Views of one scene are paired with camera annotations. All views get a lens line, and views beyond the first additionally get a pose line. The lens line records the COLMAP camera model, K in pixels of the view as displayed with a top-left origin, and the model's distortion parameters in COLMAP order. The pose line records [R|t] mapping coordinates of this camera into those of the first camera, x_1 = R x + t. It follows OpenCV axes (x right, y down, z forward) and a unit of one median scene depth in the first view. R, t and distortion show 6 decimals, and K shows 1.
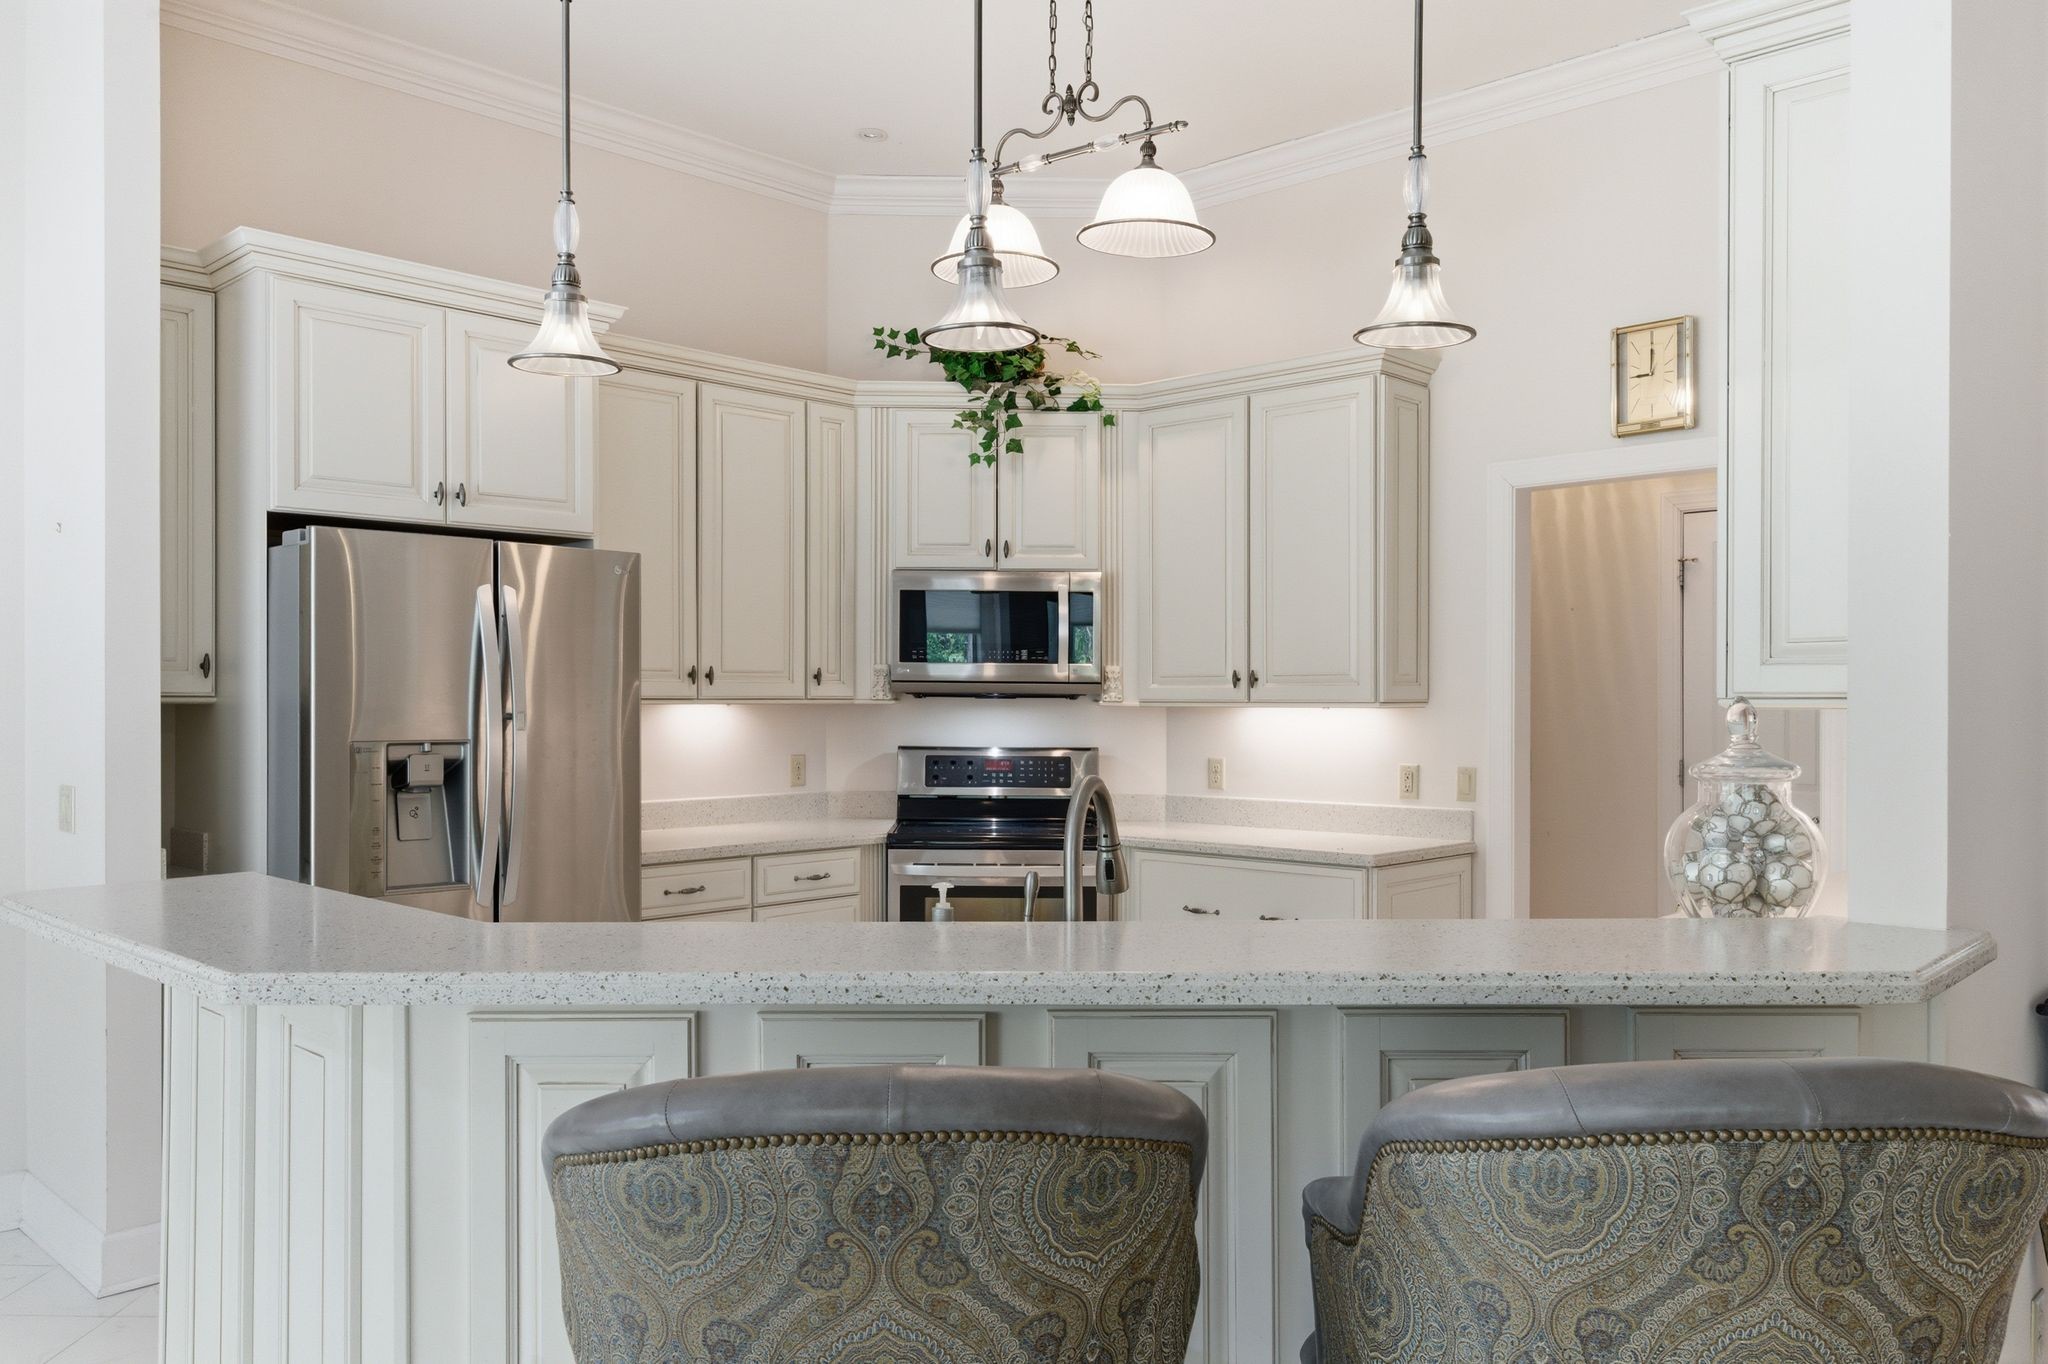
lens RADIAL K [[1549.9, 0, 1024.3], [0, 1549.9, 687.9], [0, 0, 1]] dist [-0.003235, -0.000449]
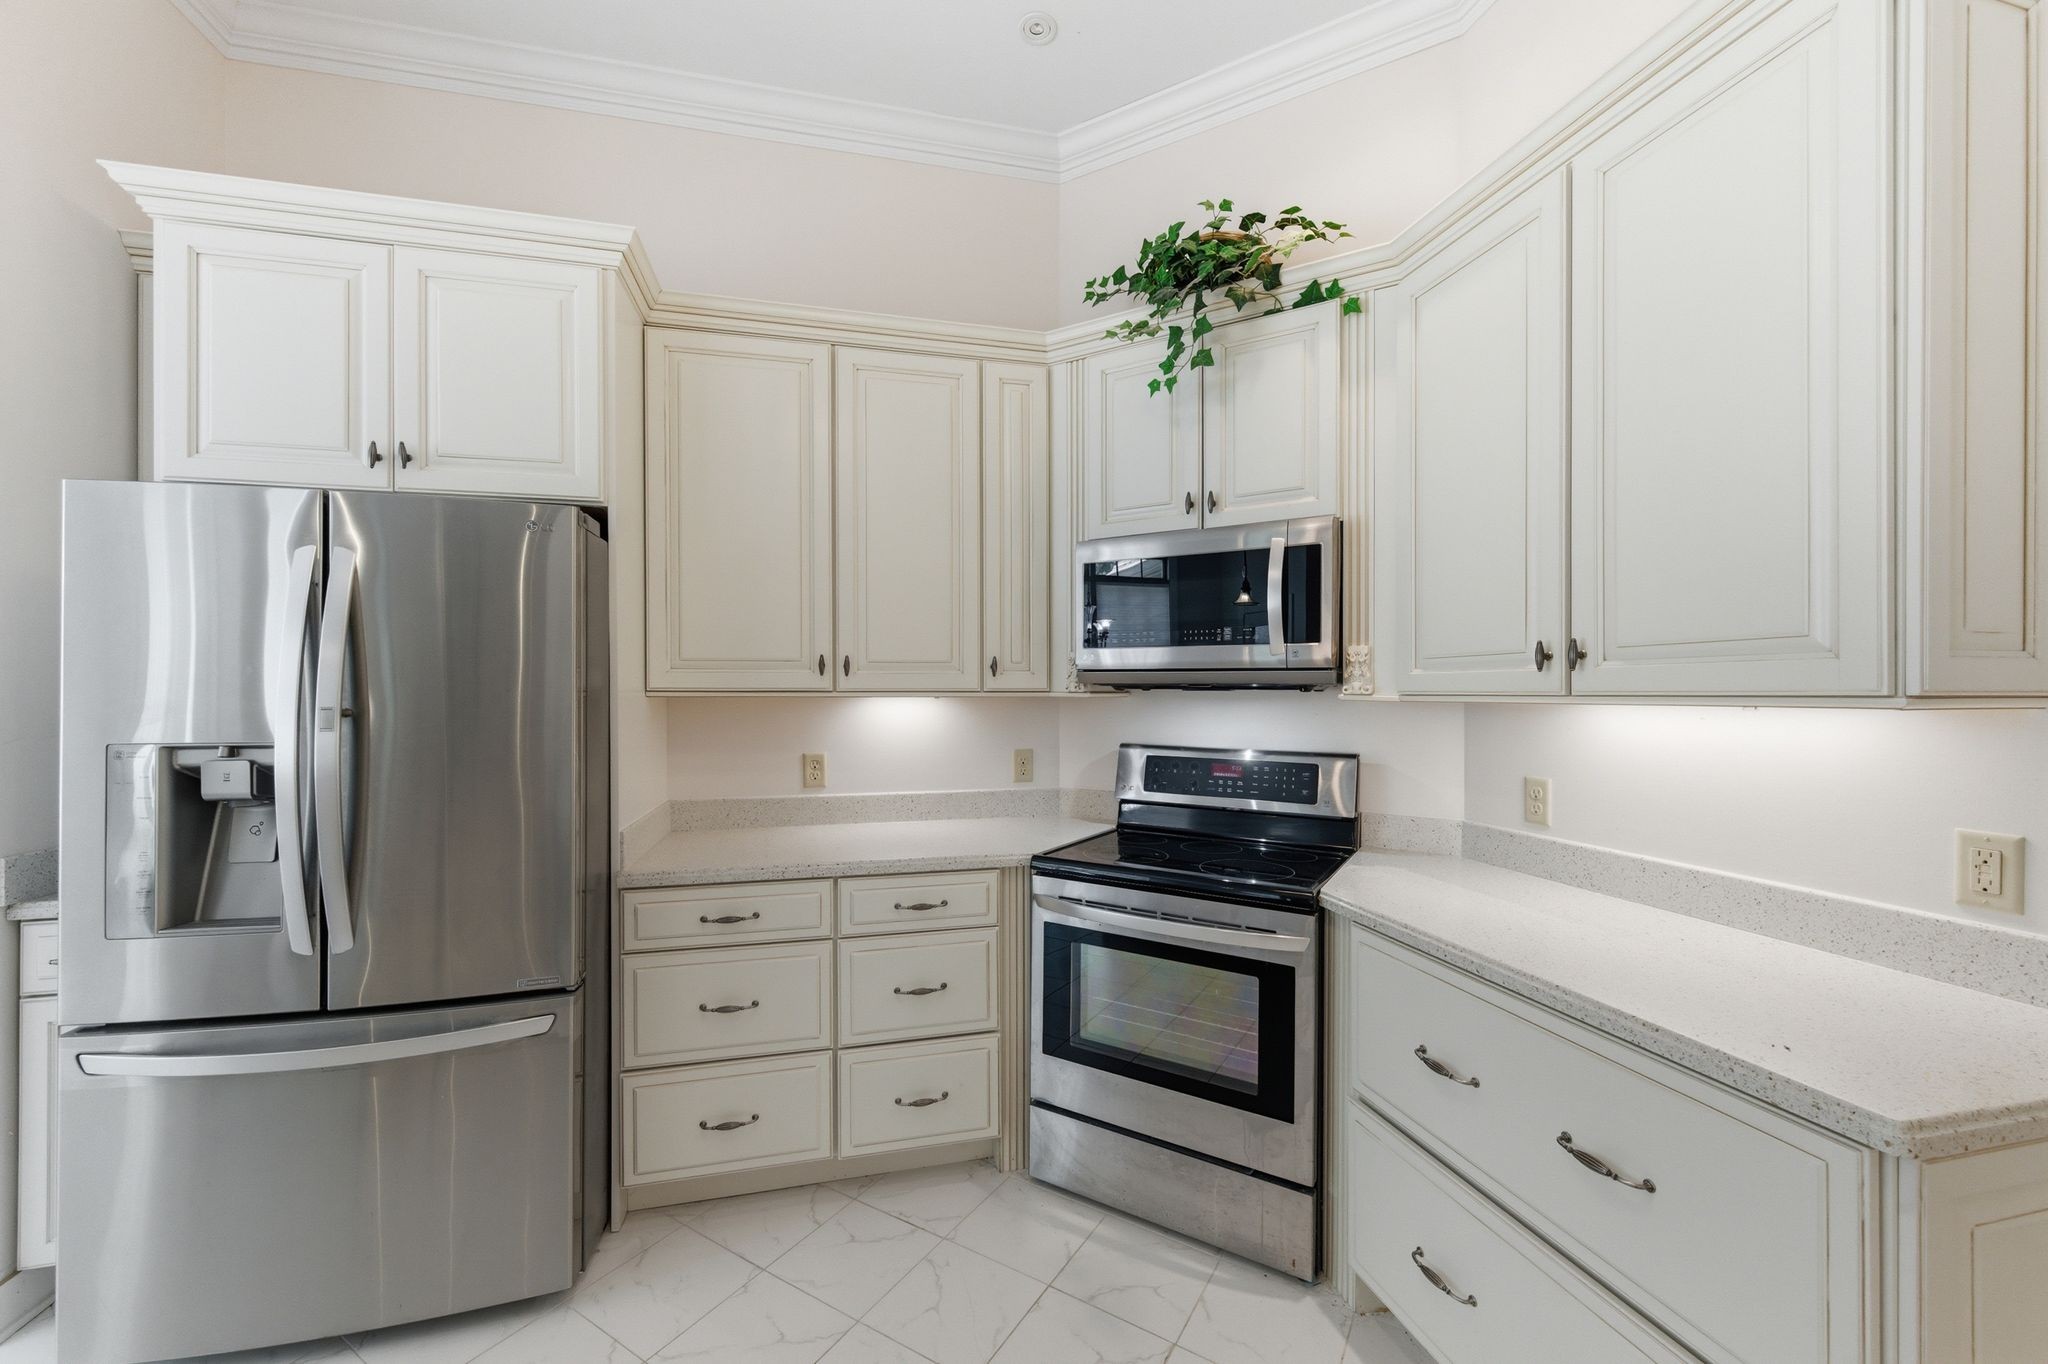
lens RADIAL K [[794.2, 0, 1022.8], [0, 794.2, 693.8], [0, 0, 1]] dist [0.003111, -0.000209]
pose [[0.840991, -0.000073, -0.541050, 0.127483], [0.004708, 0.999963, 0.007183, 0.005102], [0.541029, -0.008589, 0.840960, 0.608782]]
